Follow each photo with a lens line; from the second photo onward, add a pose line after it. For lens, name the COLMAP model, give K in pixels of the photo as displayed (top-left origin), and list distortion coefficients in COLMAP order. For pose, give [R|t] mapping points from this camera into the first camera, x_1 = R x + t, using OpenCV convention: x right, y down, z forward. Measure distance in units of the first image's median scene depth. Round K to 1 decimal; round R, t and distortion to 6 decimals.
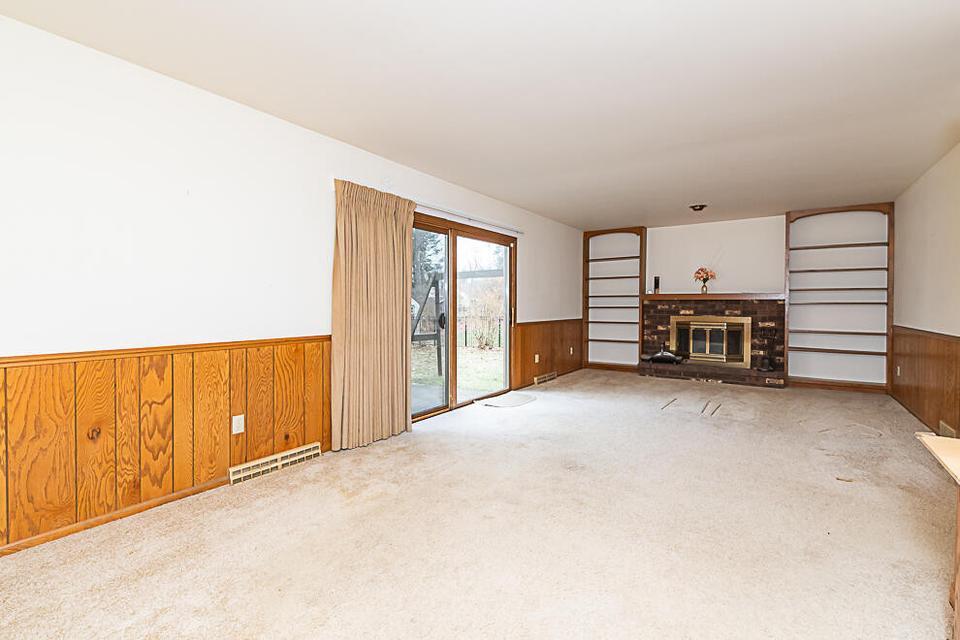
lens RADIAL K [[412.7, 0, 480.3], [0, 412.7, 317.3], [0, 0, 1]] dist [0.002296, -0.000768]
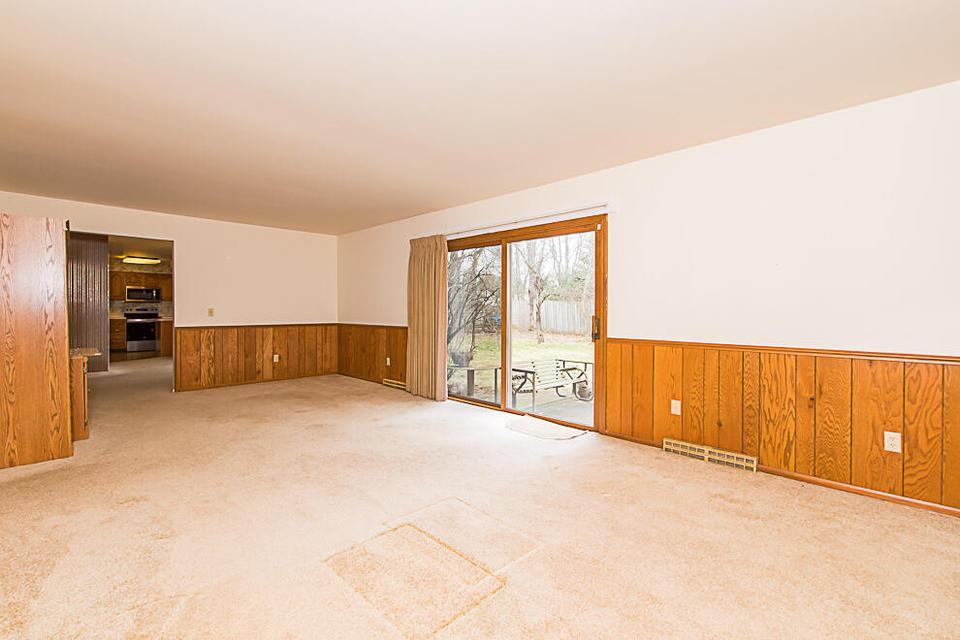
lens RADIAL K [[412.7, 0, 480.3], [0, 412.7, 317.3], [0, 0, 1]] dist [0.002296, -0.000768]
pose [[-0.129566, 0.031835, -0.991060, 0.974114], [-0.024103, 0.999088, 0.035244, -0.048889], [0.991278, 0.028454, -0.128681, 1.080618]]
